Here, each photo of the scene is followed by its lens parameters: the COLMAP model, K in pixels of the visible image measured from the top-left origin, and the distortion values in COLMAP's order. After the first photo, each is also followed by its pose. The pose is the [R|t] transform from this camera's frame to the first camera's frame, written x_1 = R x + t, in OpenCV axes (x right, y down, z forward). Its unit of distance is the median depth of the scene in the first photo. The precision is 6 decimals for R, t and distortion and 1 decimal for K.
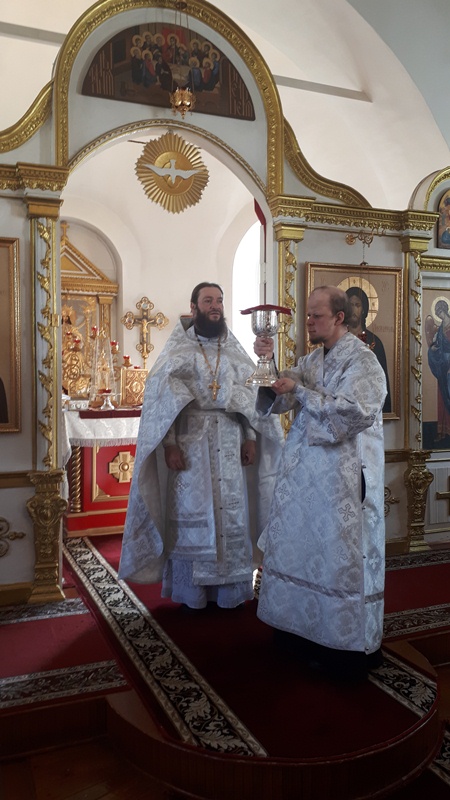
lens RADIAL K [[633.8, 0, 217.3], [0, 633.8, 385.2], [0, 0, 1]] dist [0.066634, -0.098704]
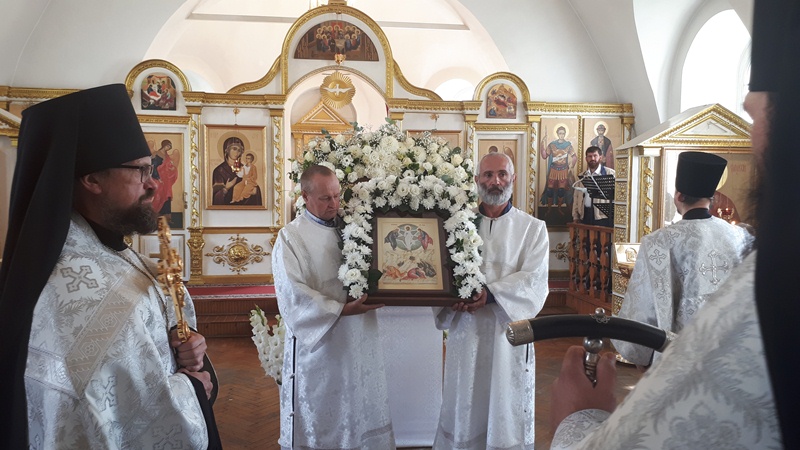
lens RADIAL K [[636.4, 0, 394.1], [0, 636.4, 226.3], [0, 0, 1]] dist [0.120963, -0.204627]
pose [[0.974468, 0.027294, -0.222859, 0.600067], [-0.013274, 0.997851, 0.064168, -0.019316], [0.224132, -0.059571, 0.972736, -1.056628]]
